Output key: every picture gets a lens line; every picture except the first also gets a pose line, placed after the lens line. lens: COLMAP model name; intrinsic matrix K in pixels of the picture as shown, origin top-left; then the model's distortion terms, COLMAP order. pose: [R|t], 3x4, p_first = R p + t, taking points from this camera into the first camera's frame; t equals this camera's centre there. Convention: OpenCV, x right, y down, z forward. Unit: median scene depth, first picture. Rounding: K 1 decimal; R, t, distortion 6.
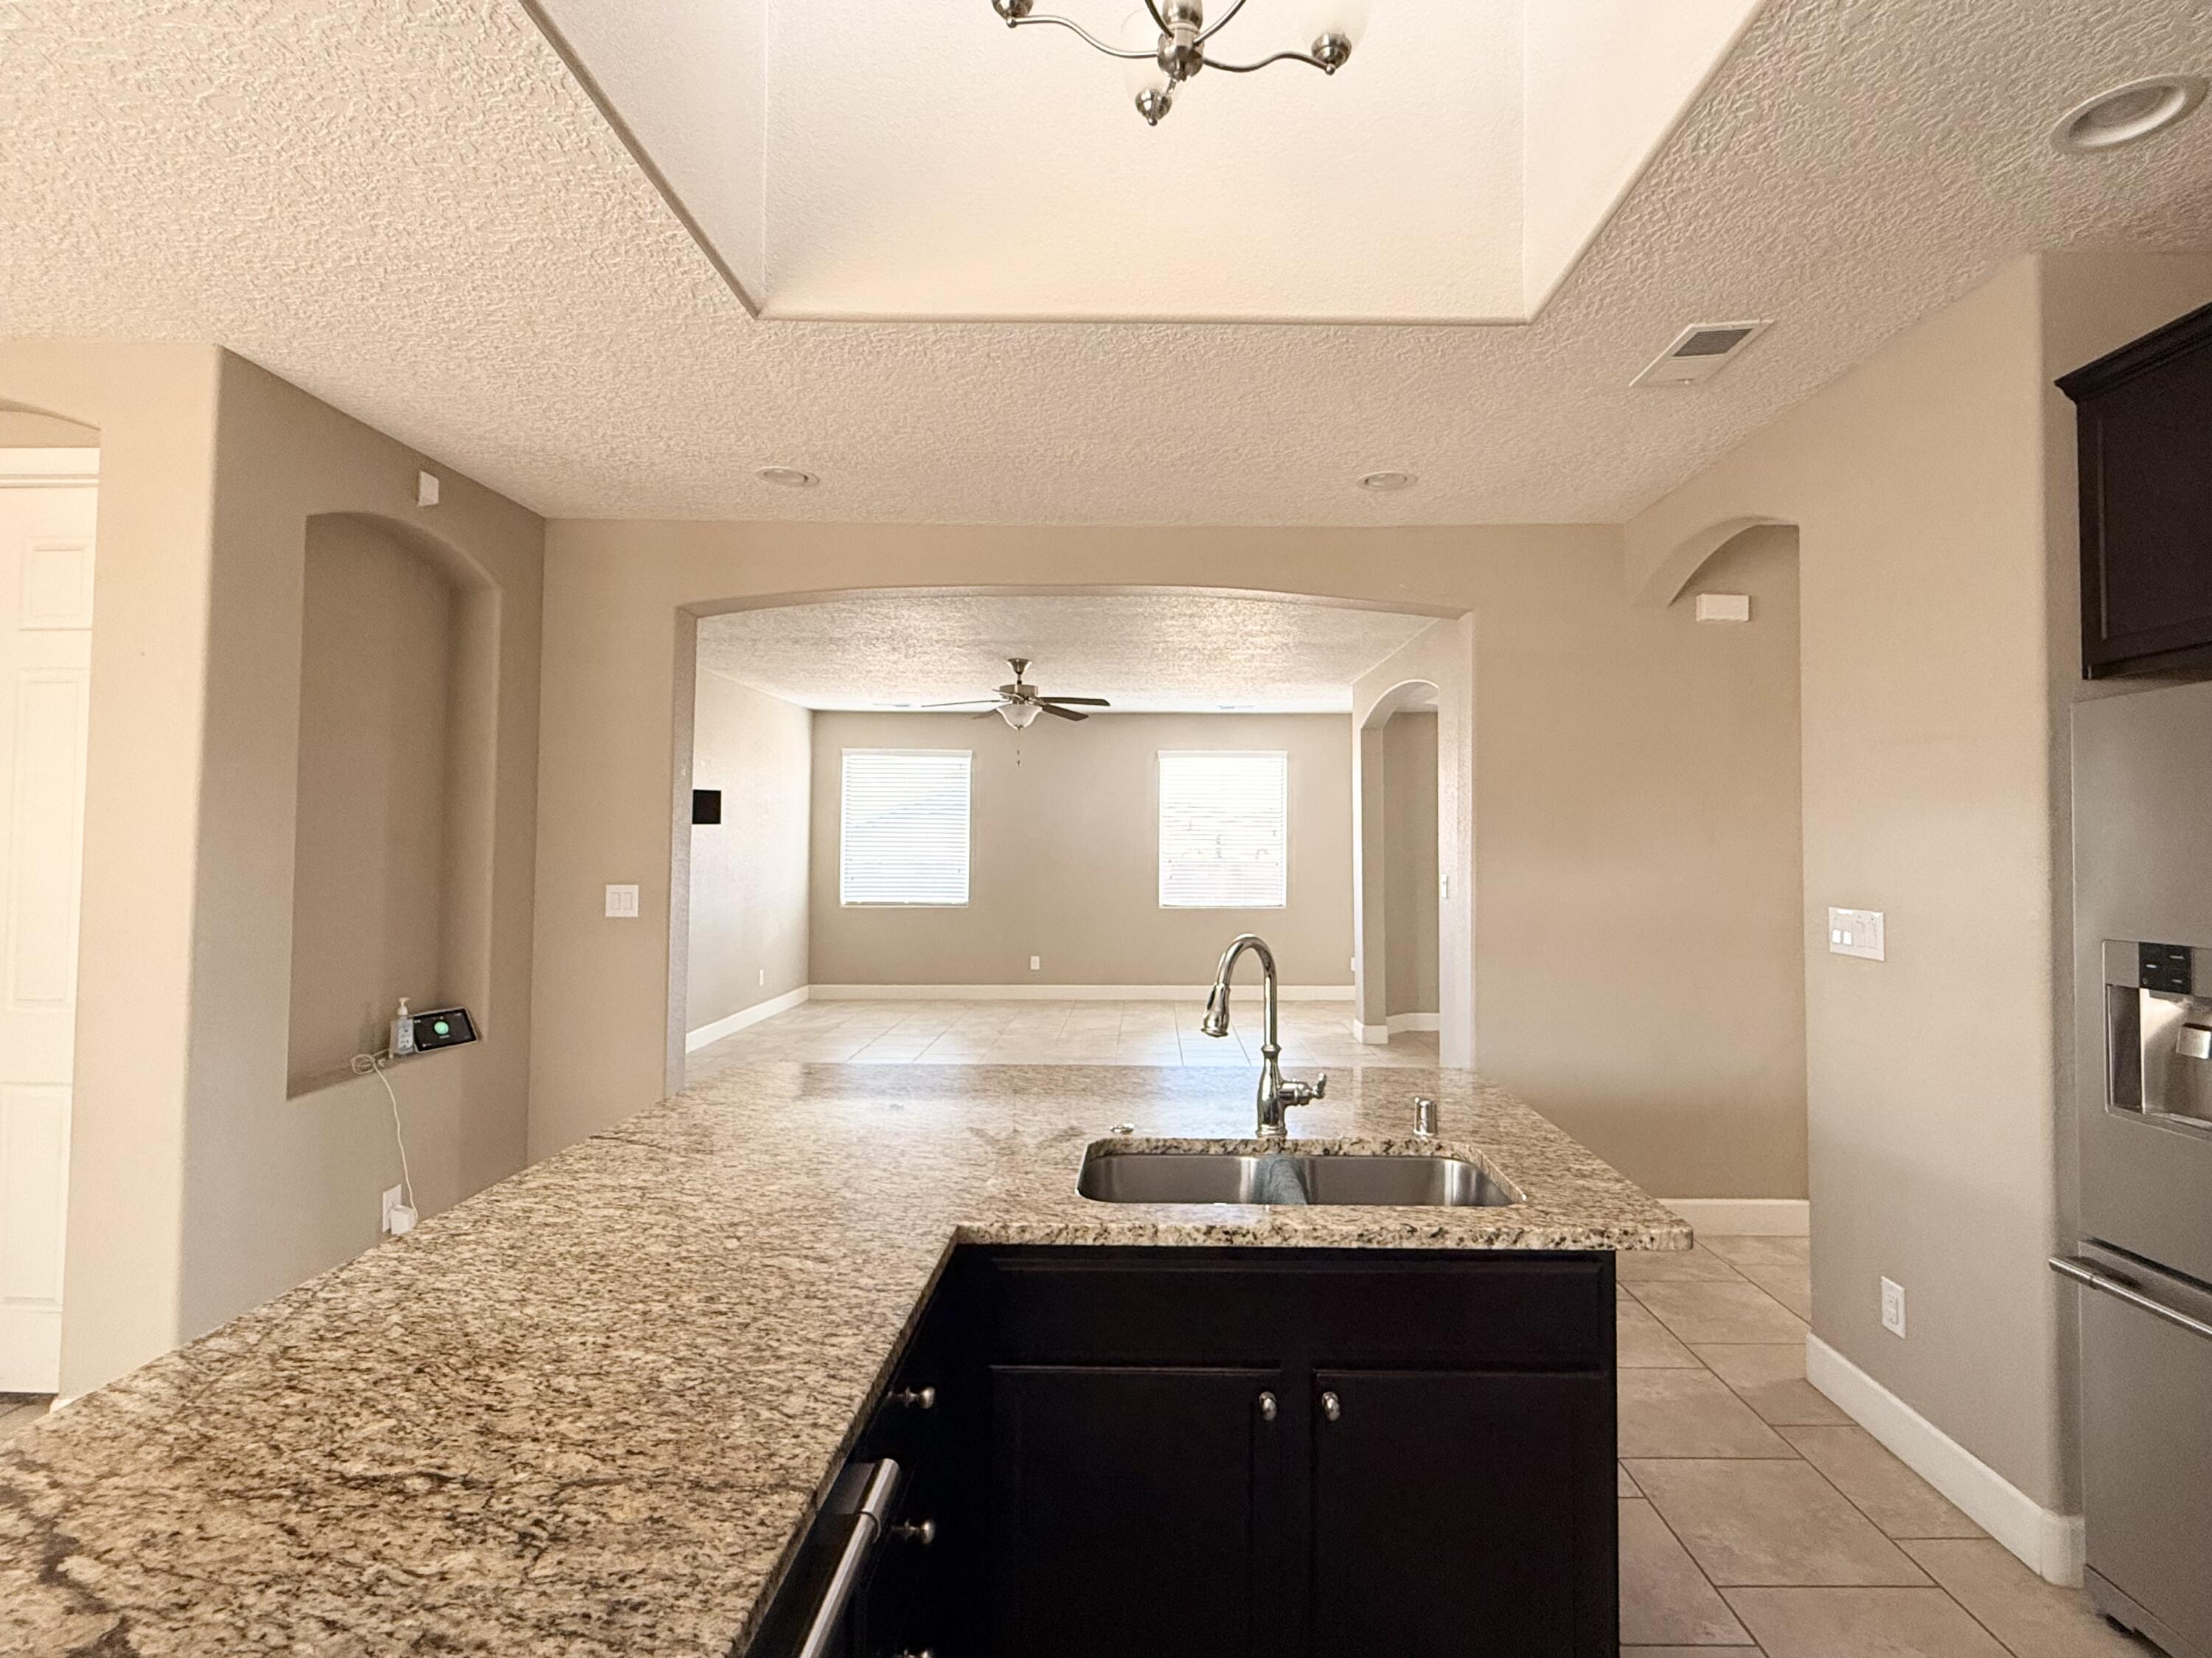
lens RADIAL K [[1095.1, 0, 1150.1], [0, 1095.1, 799.3], [0, 0, 1]] dist [-0.001595, 0.000133]
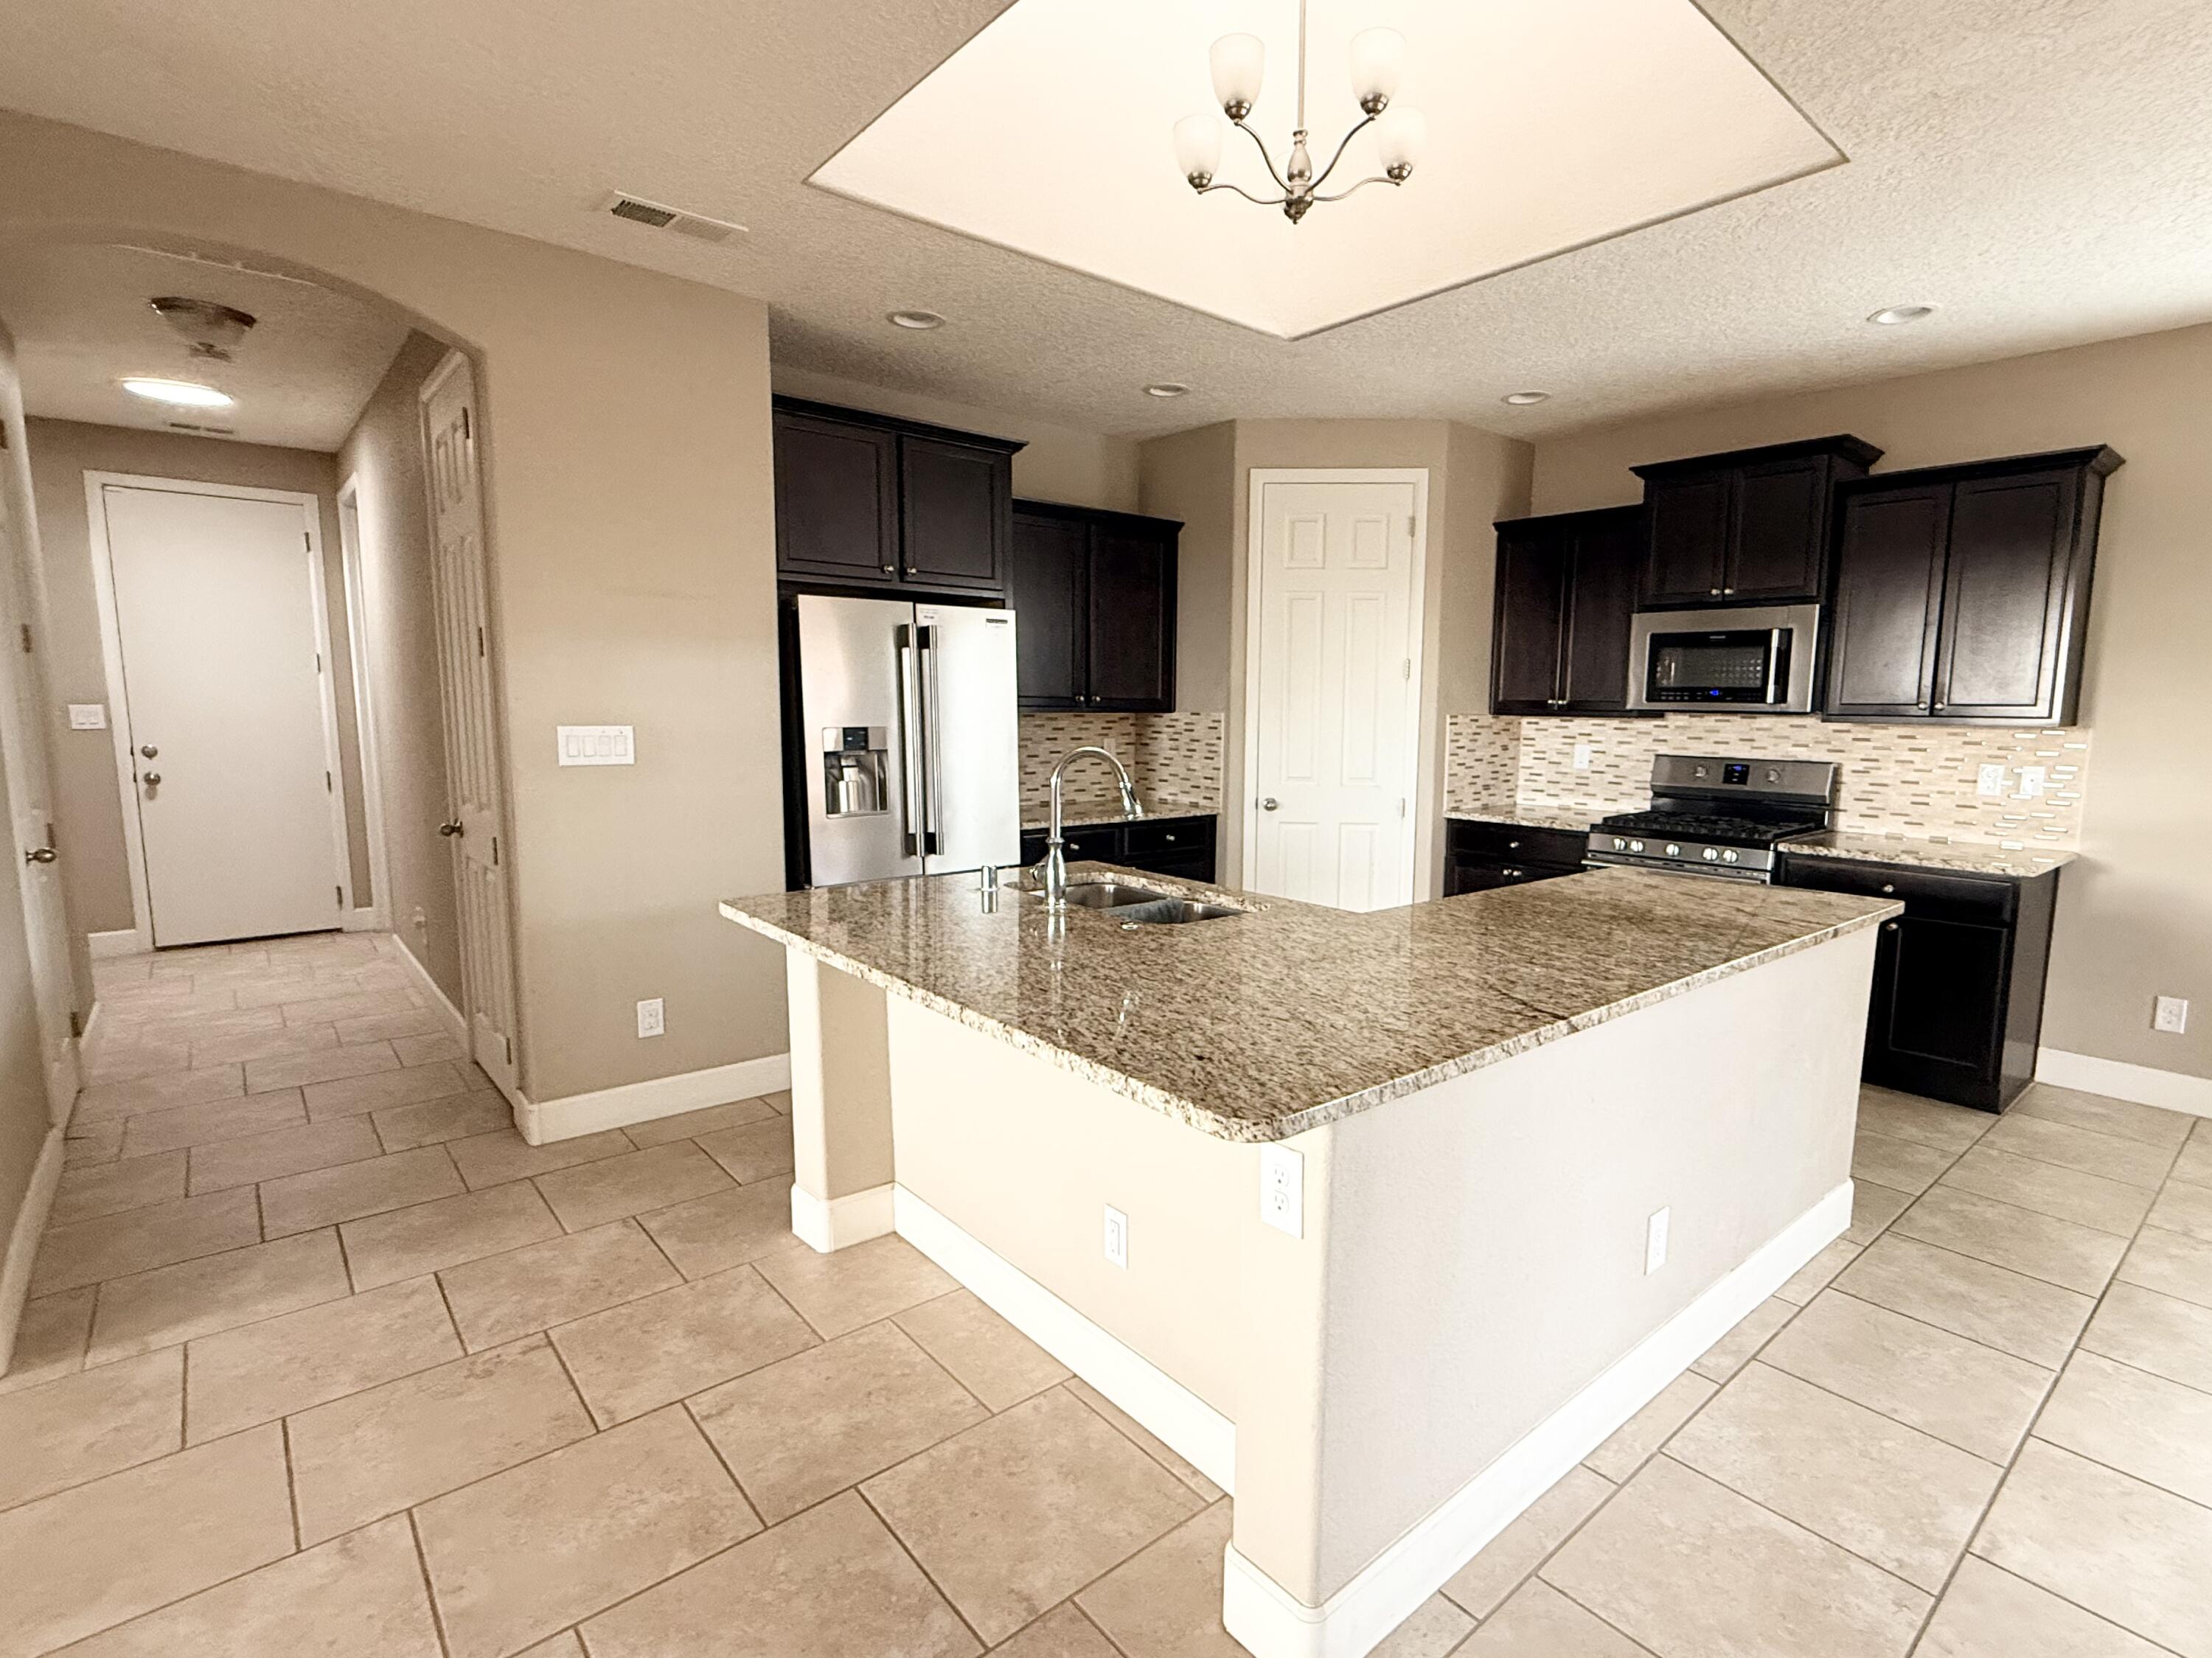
lens RADIAL K [[1091.1, 0, 1177.0], [0, 1091.1, 842.3], [0, 0, 1]] dist [-0.000664, 0.000662]
pose [[-0.663891, -0.108861, 0.739863, -0.670513], [-0.043444, 0.993291, 0.107167, 0.069657], [-0.746566, 0.039005, -0.664167, 1.293777]]
